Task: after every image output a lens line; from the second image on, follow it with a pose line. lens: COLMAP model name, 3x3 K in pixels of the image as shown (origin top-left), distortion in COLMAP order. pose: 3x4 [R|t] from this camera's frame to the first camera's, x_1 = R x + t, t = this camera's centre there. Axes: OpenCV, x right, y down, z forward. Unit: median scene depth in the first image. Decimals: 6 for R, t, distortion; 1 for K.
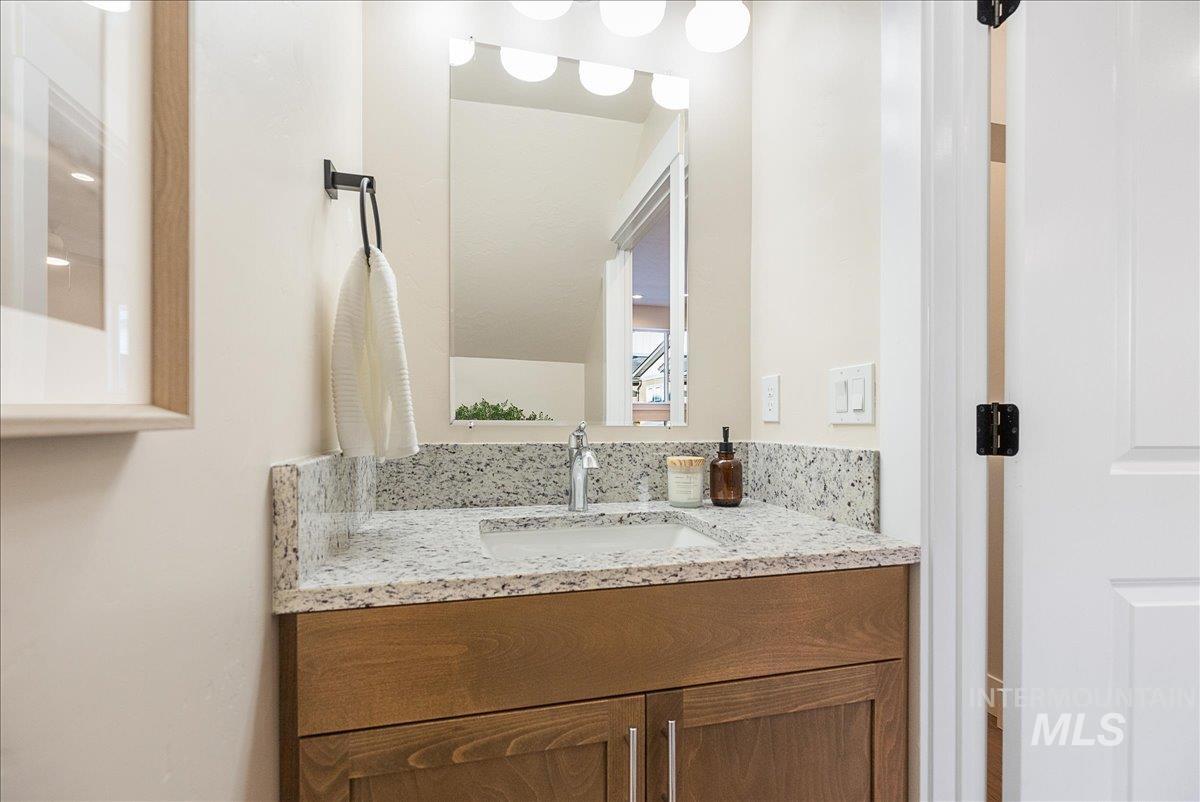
lens RADIAL K [[519.9, 0, 597.2], [0, 519.9, 422.2], [0, 0, 1]] dist [-0.001267, 0.000280]
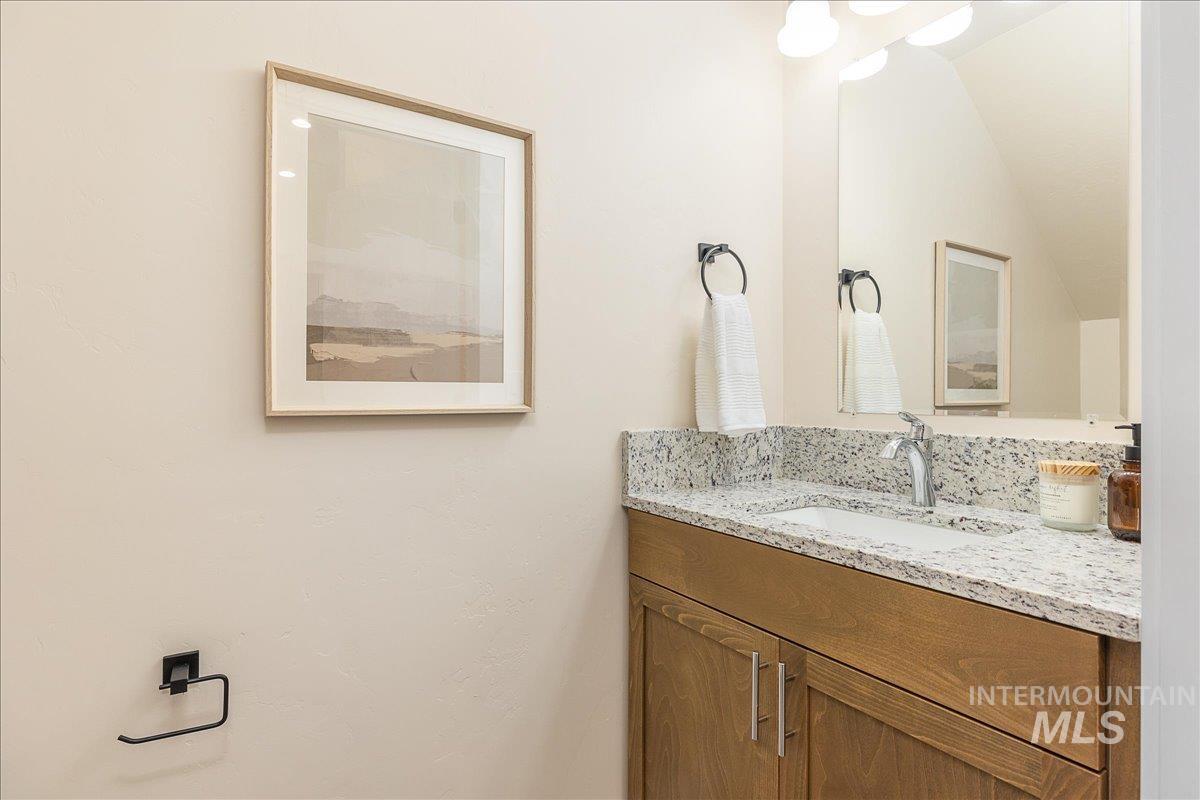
lens RADIAL K [[606.7, 0, 599.8], [0, 606.7, 398.4], [0, 0, 1]] dist [0.000006, 0.000832]
pose [[0.315266, 0.001041, -0.949003, 0.860047], [-0.004754, 0.999989, -0.000482, -0.021854], [0.948991, 0.004664, 0.315267, 0.100966]]
